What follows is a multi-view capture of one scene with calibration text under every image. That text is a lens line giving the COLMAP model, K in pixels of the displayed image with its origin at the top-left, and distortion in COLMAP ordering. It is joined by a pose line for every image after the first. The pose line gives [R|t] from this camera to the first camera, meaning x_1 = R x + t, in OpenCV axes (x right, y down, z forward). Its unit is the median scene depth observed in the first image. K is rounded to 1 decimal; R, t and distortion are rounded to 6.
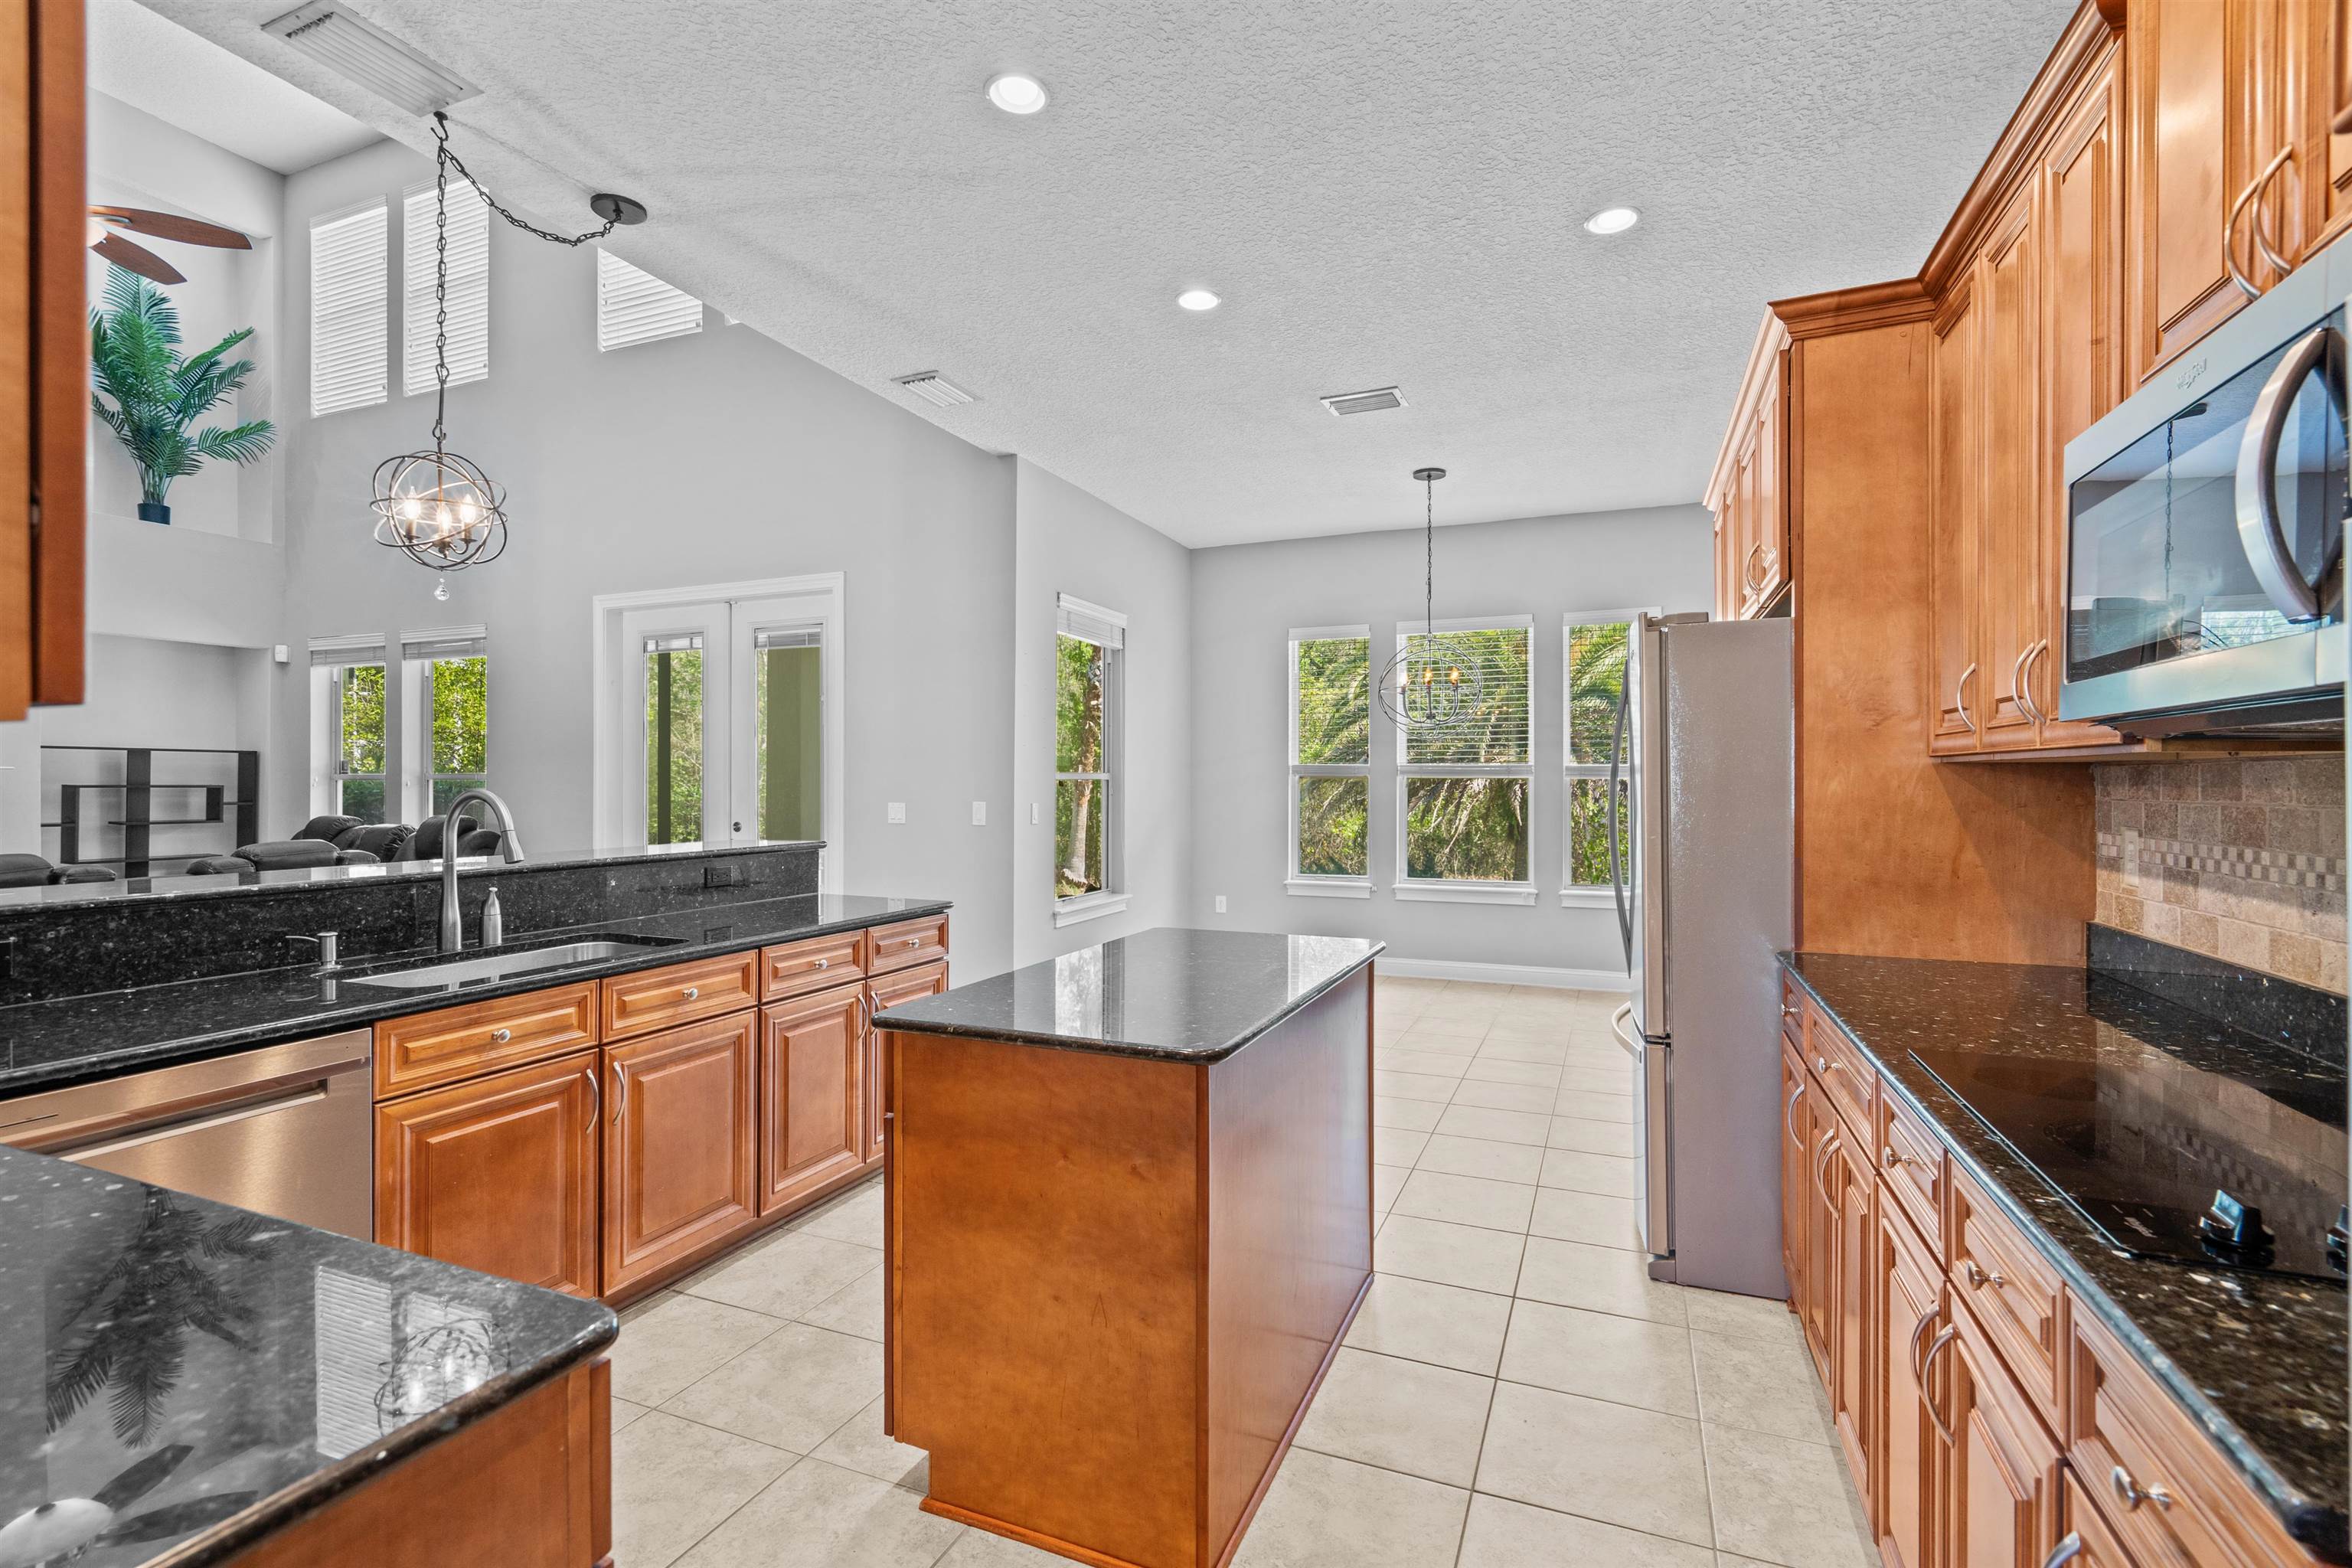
lens RADIAL K [[1059.4, 0, 1170.0], [0, 1059.4, 780.5], [0, 0, 1]] dist [-0.001617, 0.003659]
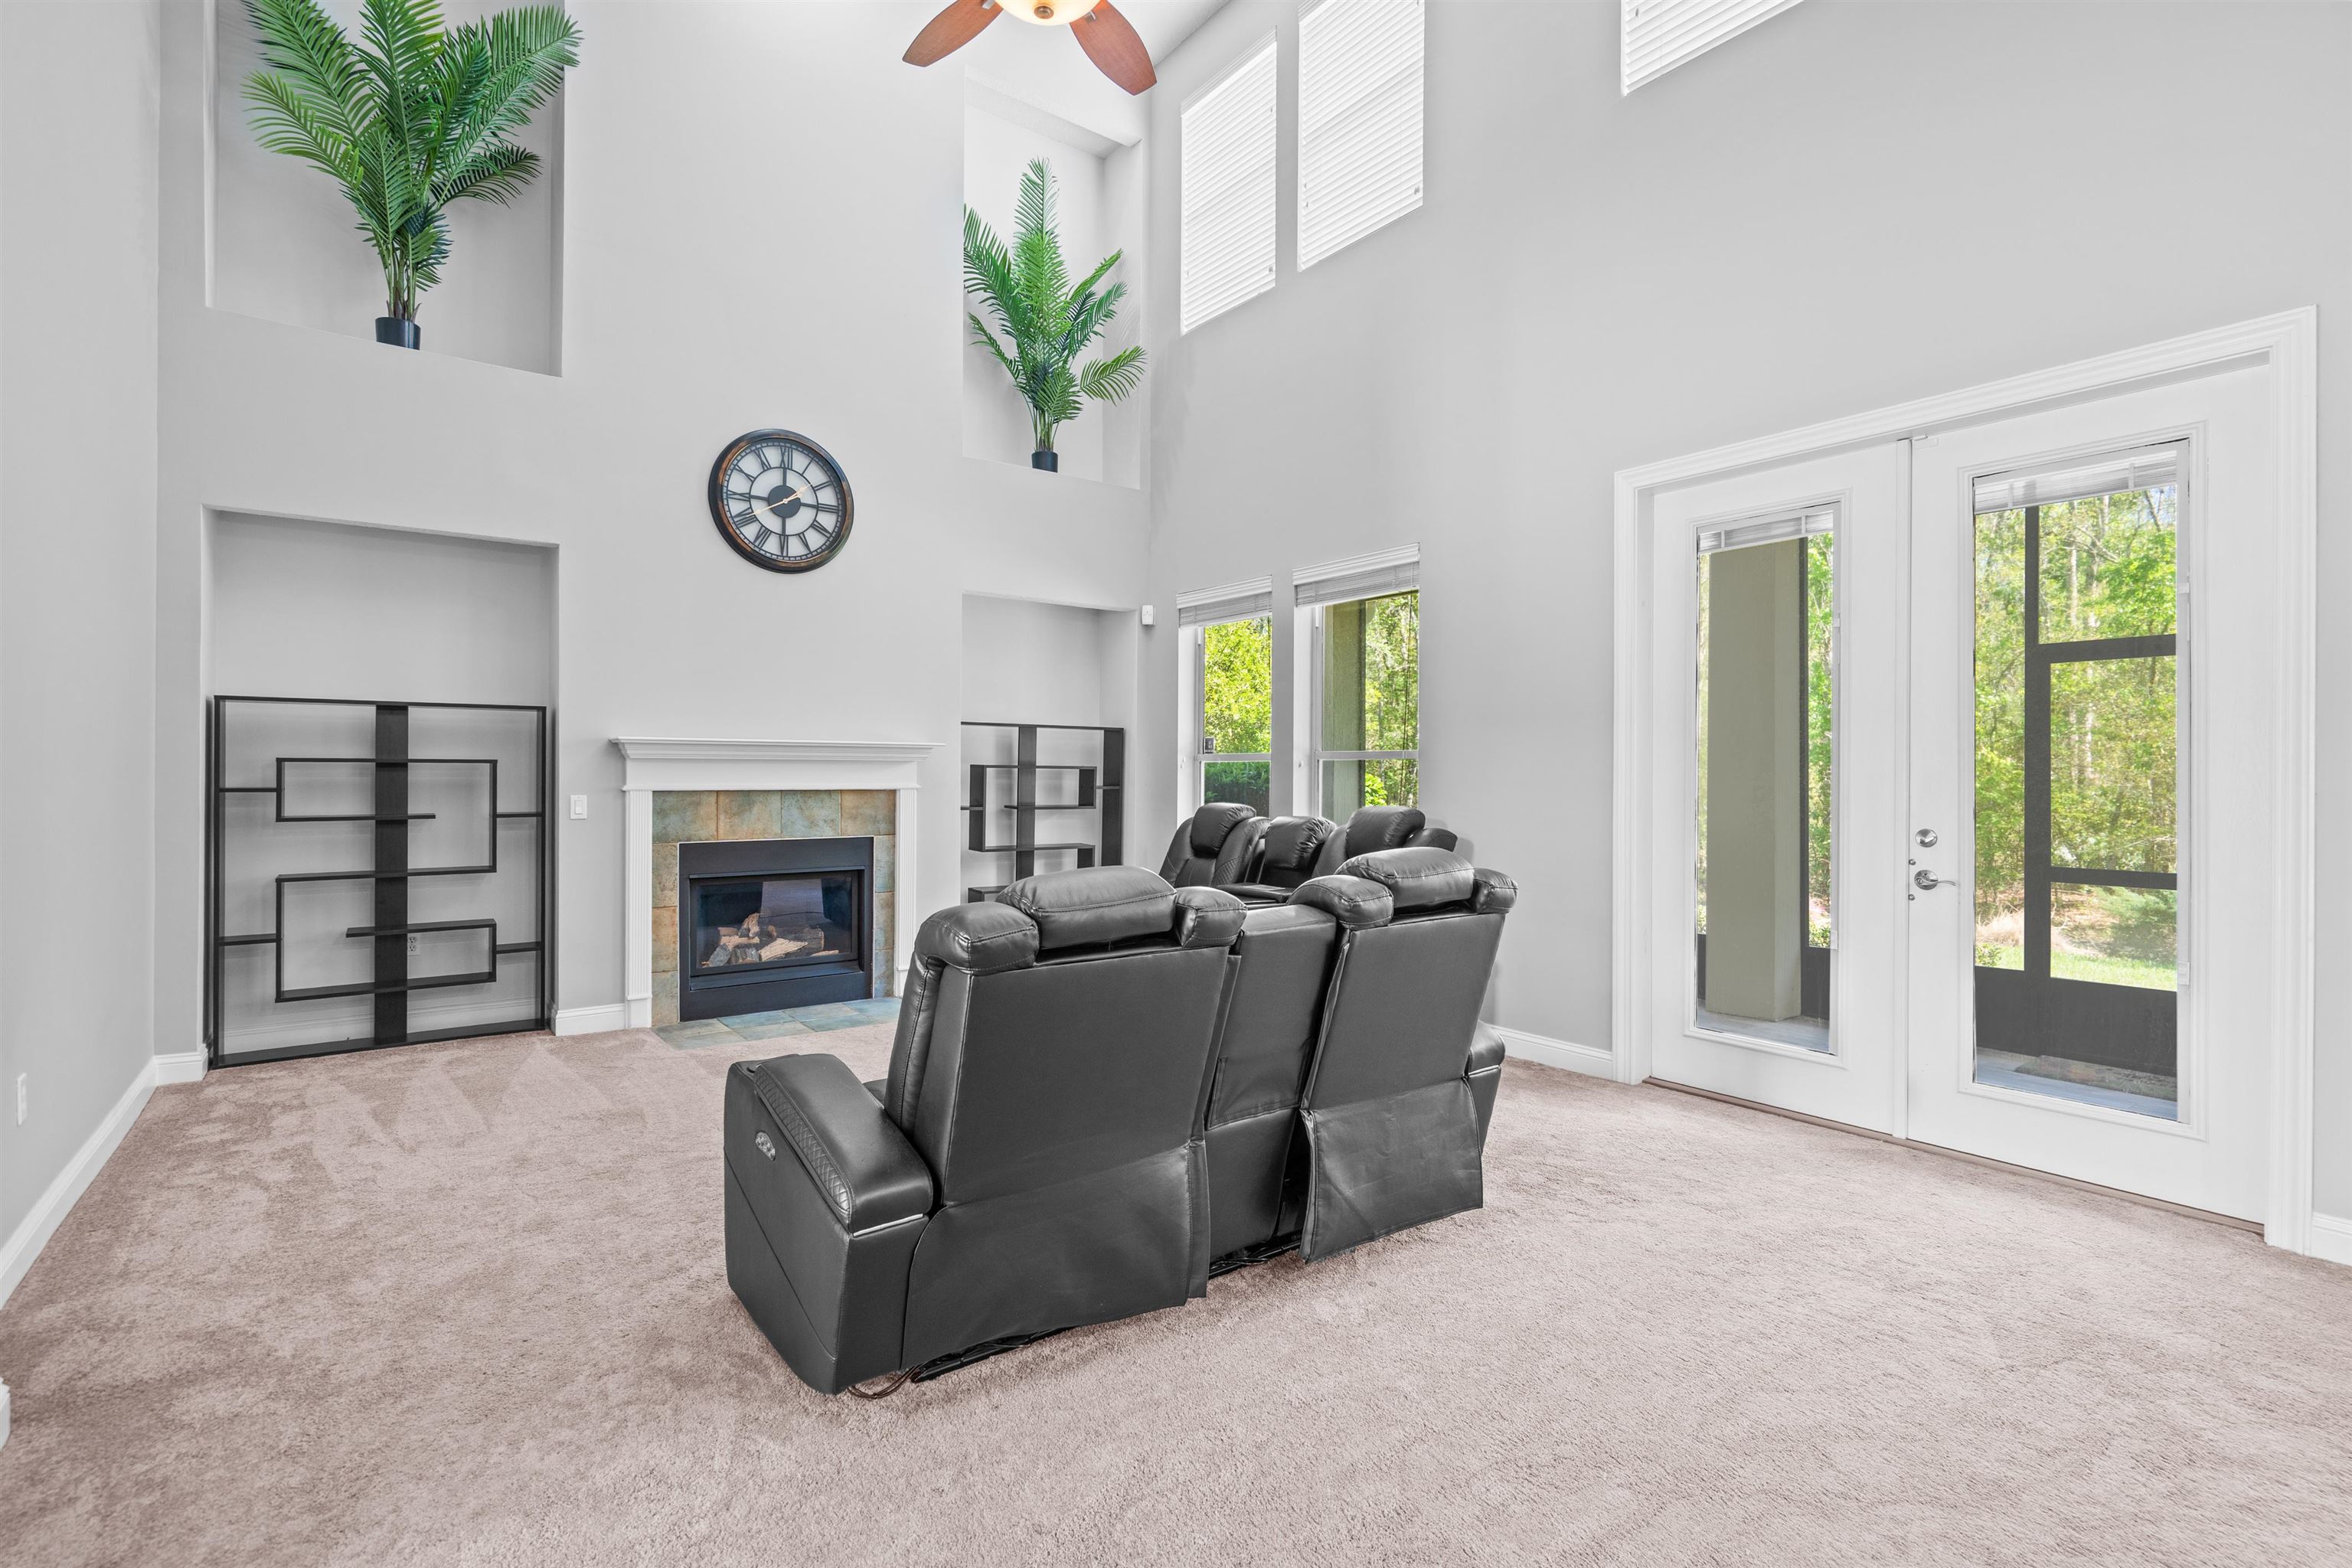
lens RADIAL K [[1074.1, 0, 1178.5], [0, 1074.1, 769.9], [0, 0, 1]] dist [-0.003155, 0.000519]
pose [[0.864945, 0.002977, -0.501857, -0.496813], [-0.004817, 0.999986, -0.002371, 0.011855], [0.501843, 0.004468, 0.864947, 0.335150]]
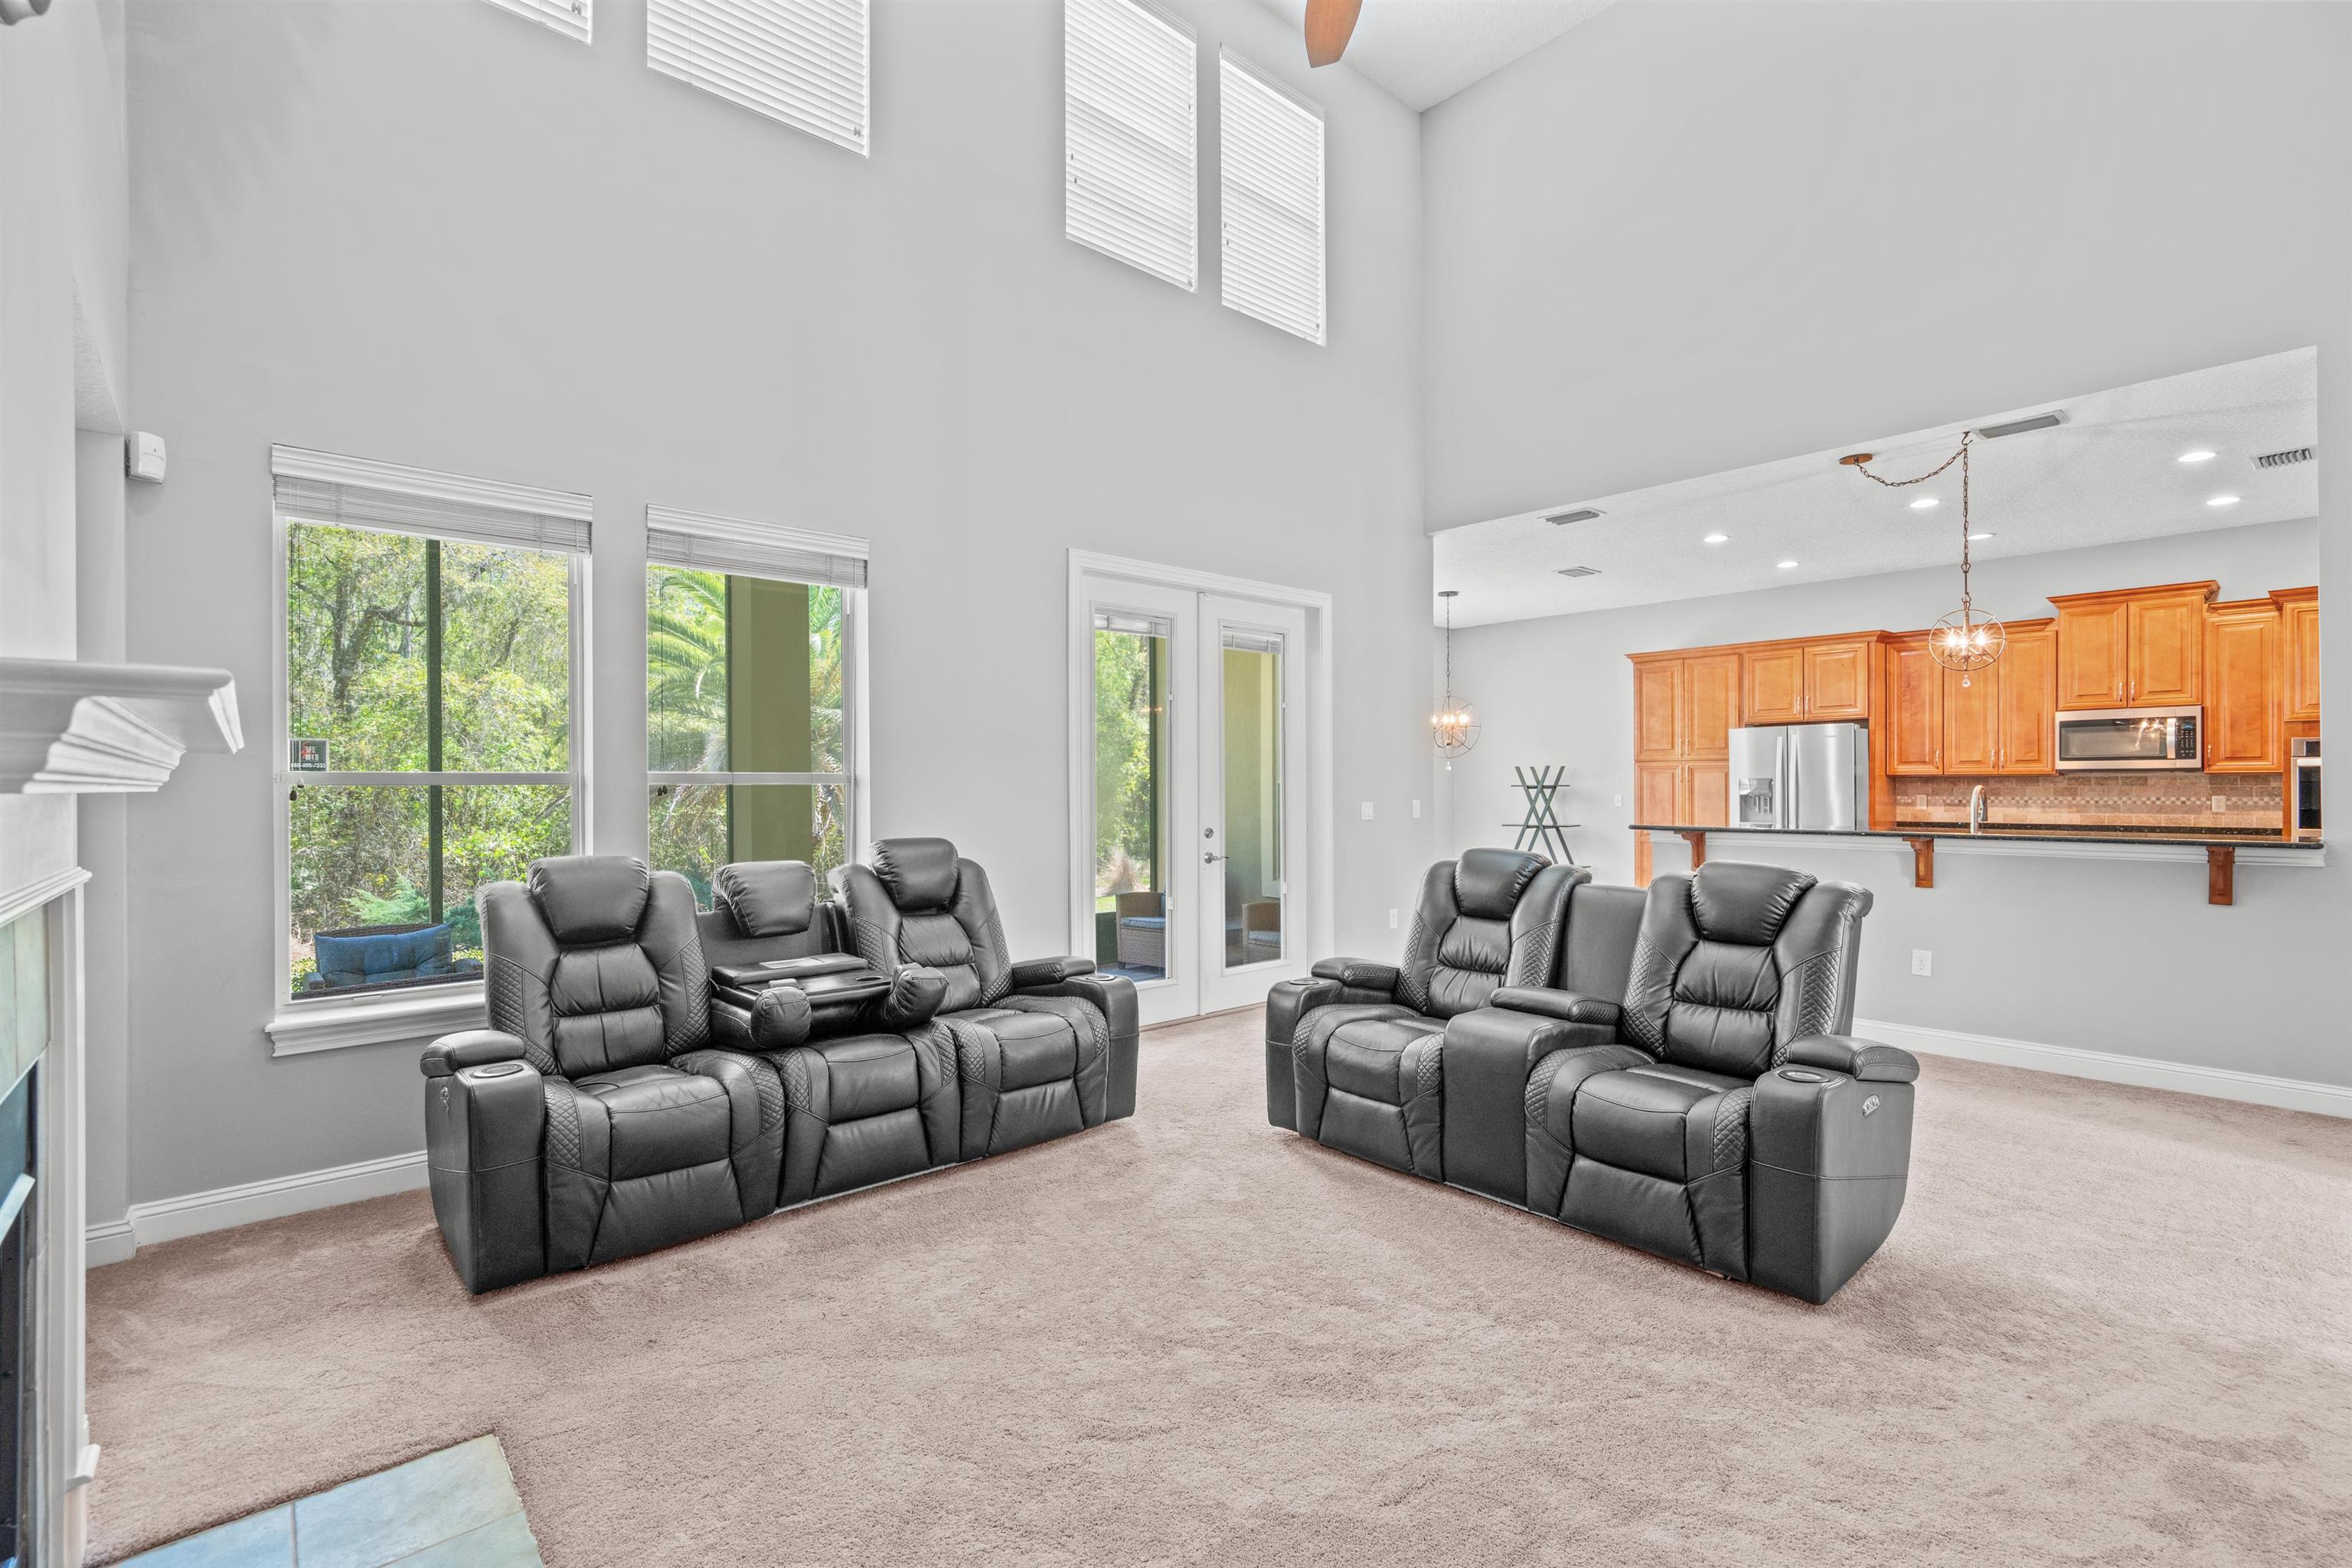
lens RADIAL K [[1059.4, 0, 1170.0], [0, 1059.4, 780.5], [0, 0, 1]] dist [-0.001617, 0.003659]
pose [[0.425991, 0.000223, 0.904727, -1.361683], [0.004618, 0.999986, -0.002421, -0.000696], [-0.904716, 0.005210, 0.425984, 0.671768]]
